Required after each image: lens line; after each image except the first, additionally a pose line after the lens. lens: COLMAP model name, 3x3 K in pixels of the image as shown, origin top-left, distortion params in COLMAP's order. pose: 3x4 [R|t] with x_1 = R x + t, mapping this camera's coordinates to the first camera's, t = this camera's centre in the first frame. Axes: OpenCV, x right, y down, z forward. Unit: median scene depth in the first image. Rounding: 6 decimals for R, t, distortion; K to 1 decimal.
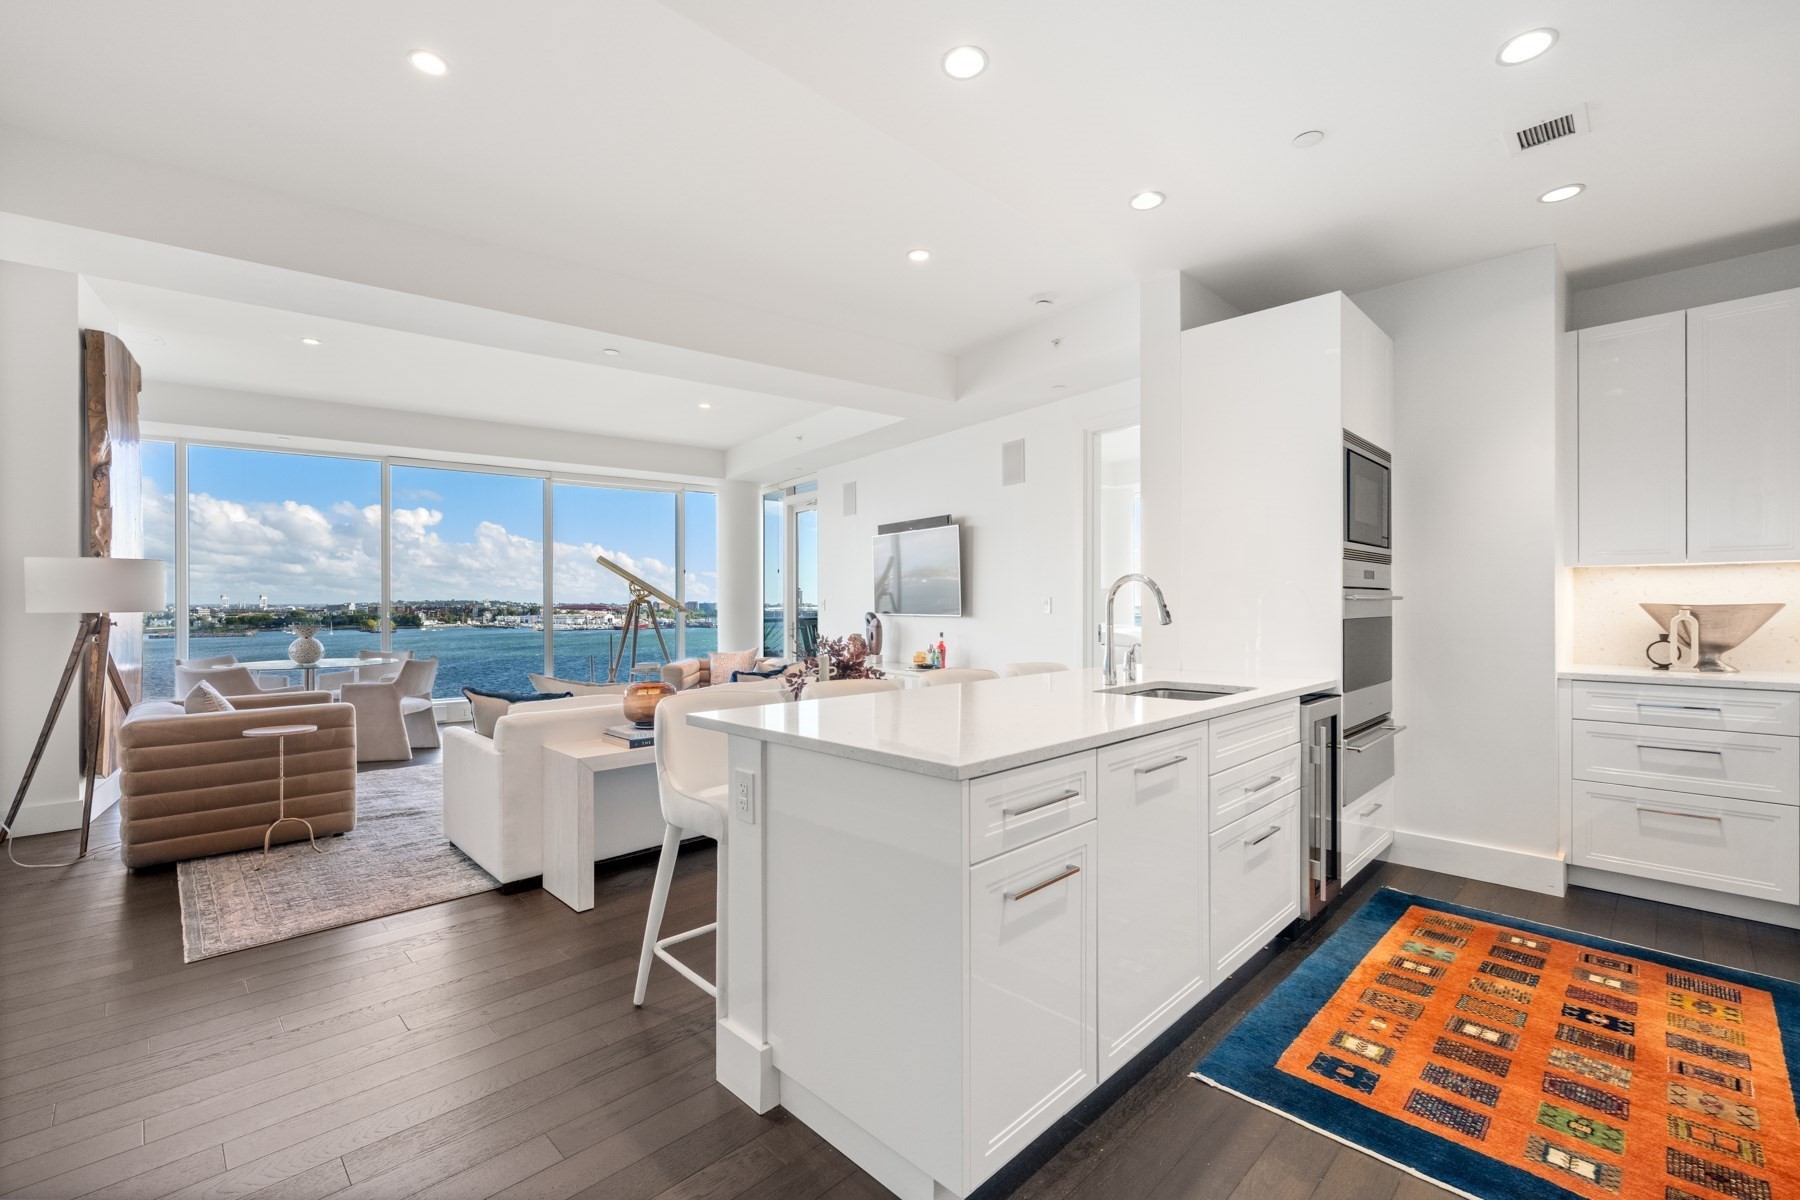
lens RADIAL K [[768.1, 0, 905.8], [0, 768.1, 604.2], [0, 0, 1]] dist [-0.001929, -0.000076]
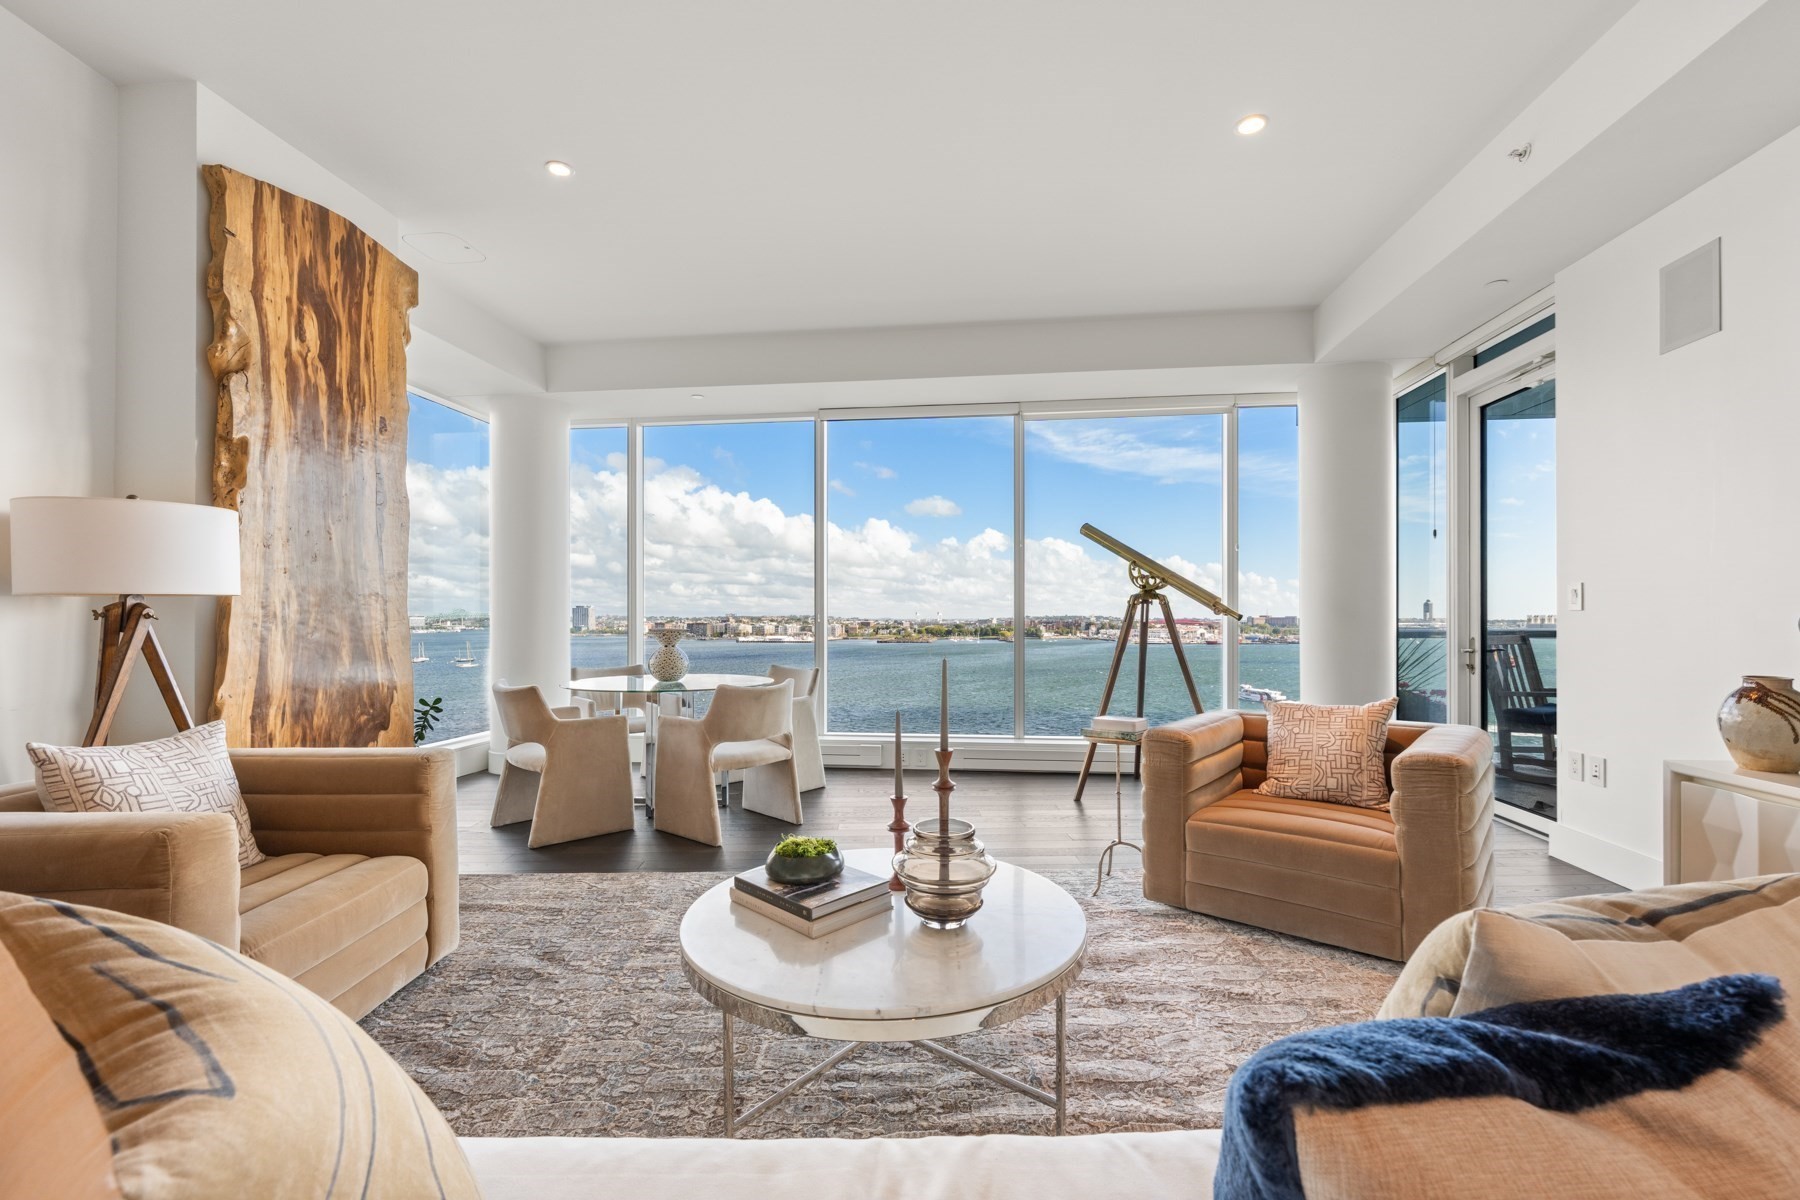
lens RADIAL K [[754.7, 0, 908.3], [0, 754.7, 616.1], [0, 0, 1]] dist [-0.000158, -0.000077]
pose [[0.738419, -0.001964, -0.674339, -0.258075], [-0.000689, 0.999993, -0.003667, 0.034872], [0.674342, 0.003172, 0.738412, 1.213892]]
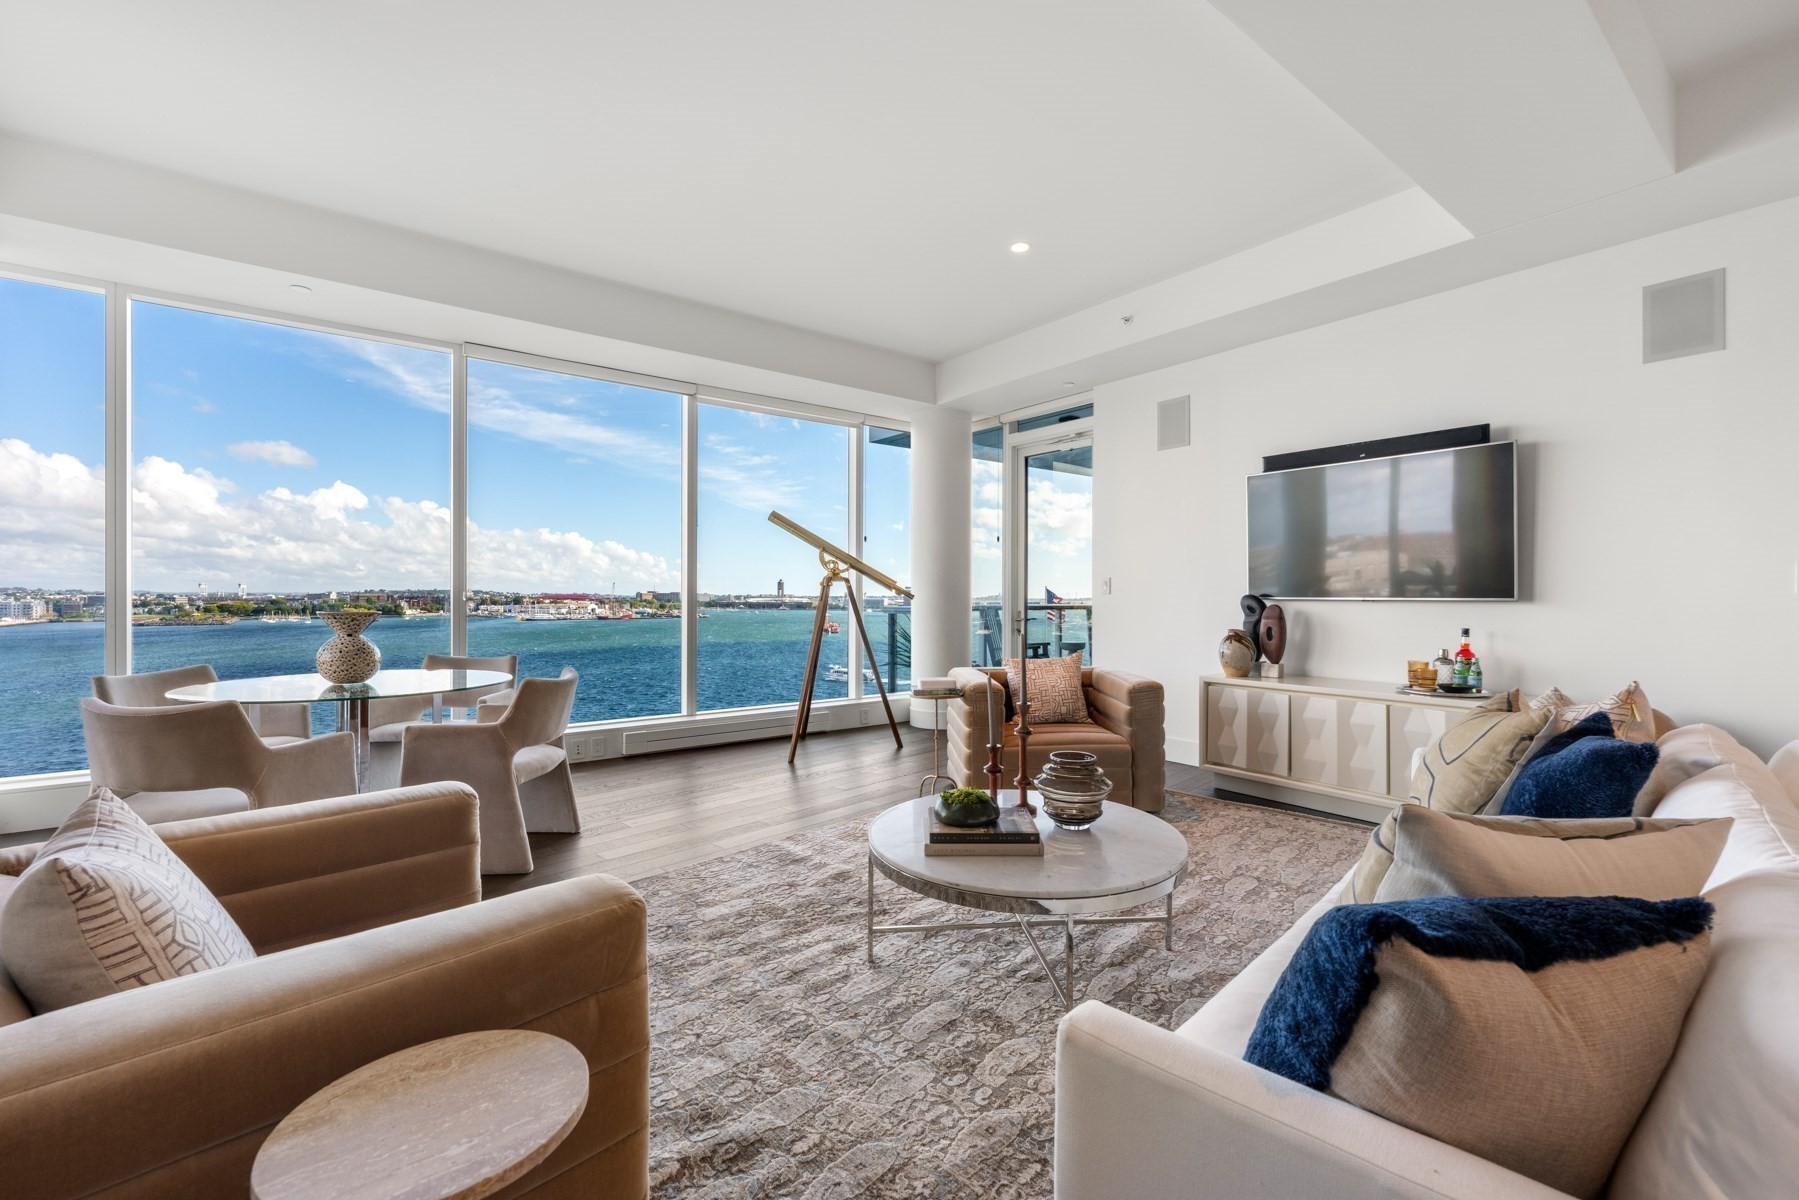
lens RADIAL K [[744.9, 0, 903.6], [0, 744.9, 599.8], [0, 0, 1]] dist [-0.001014, 0.000354]
pose [[0.999569, 0.004877, 0.028961, -0.793848], [-0.005024, 0.999975, 0.004997, 0.029379], [-0.028936, -0.005140, 0.999568, 0.913471]]
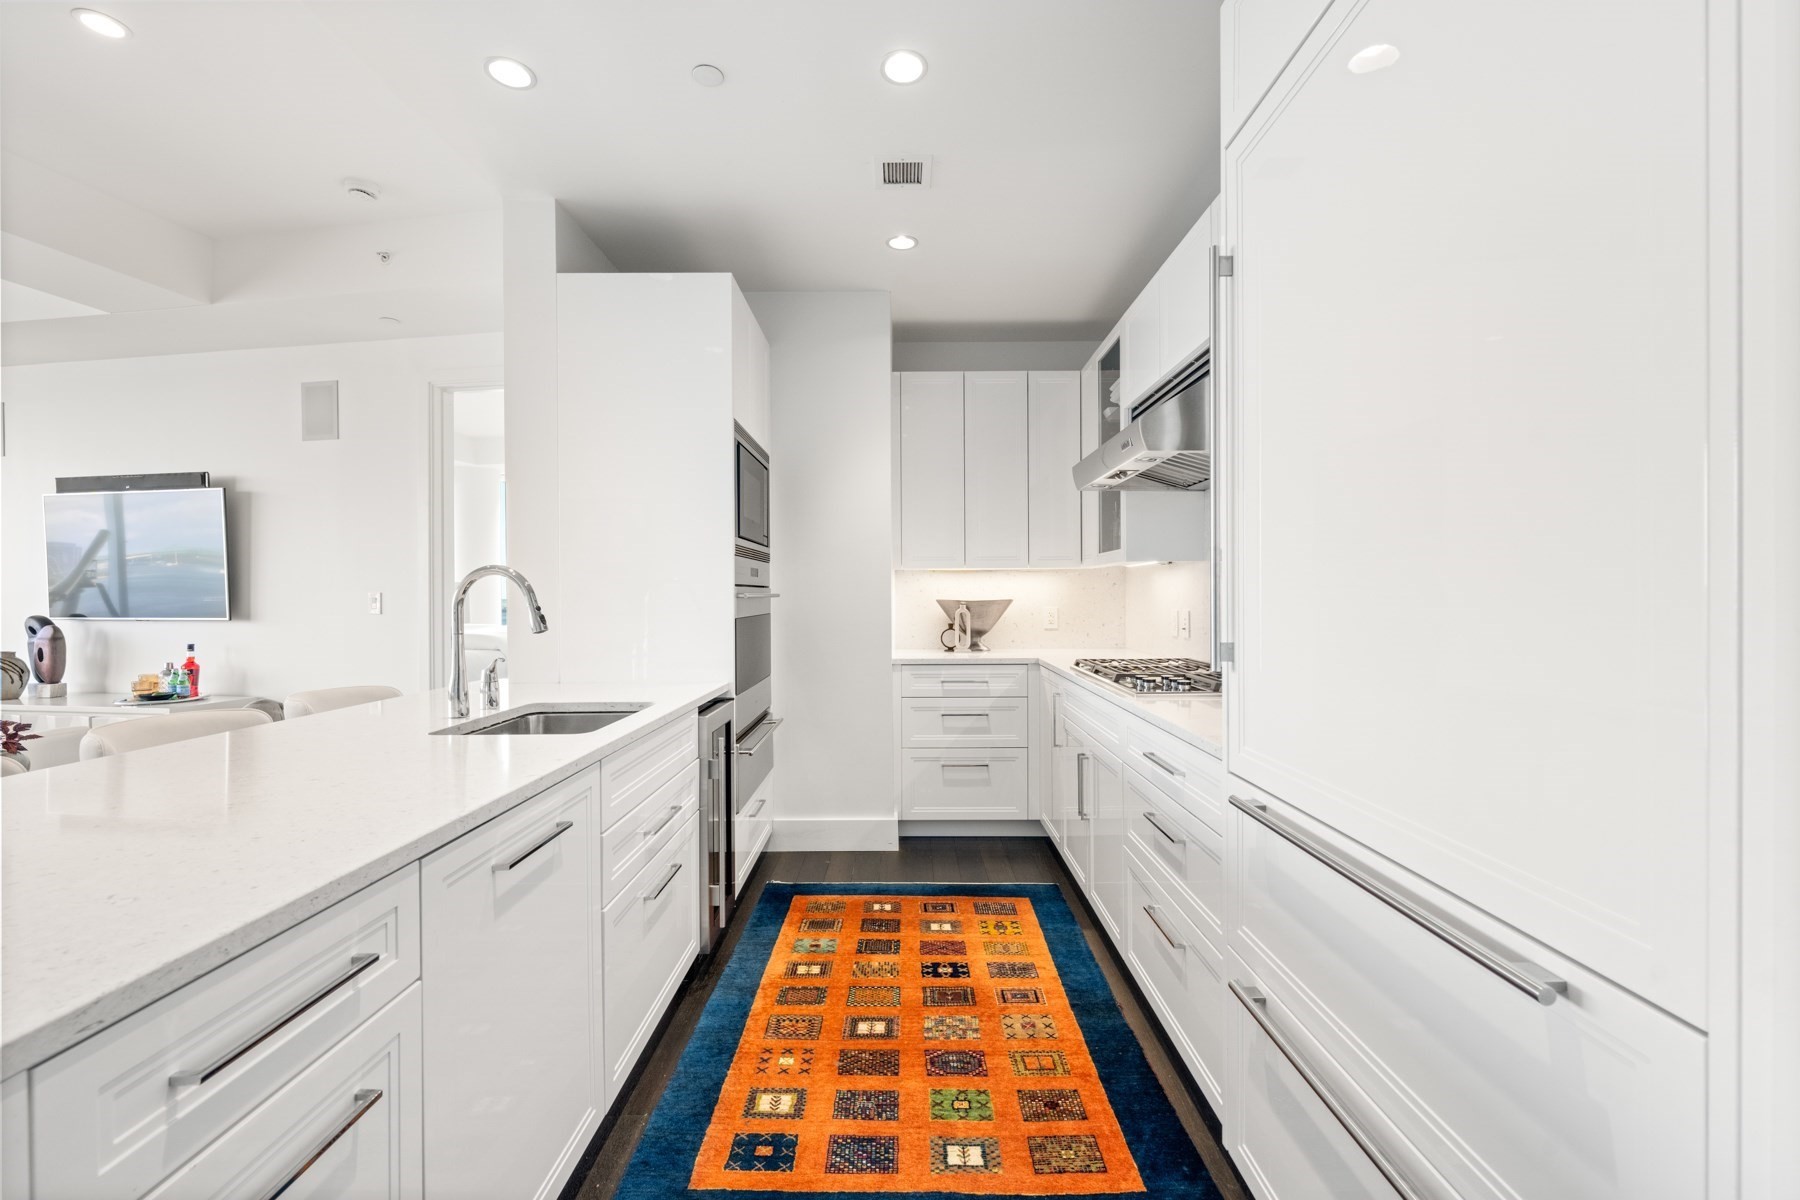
lens RADIAL K [[745.3, 0, 904.1], [0, 745.3, 599.8], [0, 0, 1]] dist [-0.001014, 0.000354]
pose [[0.708372, -0.005687, 0.705816, 0.057849], [0.003372, 0.999983, 0.004673, -0.006753], [-0.705831, -0.000930, 0.708380, 0.175898]]
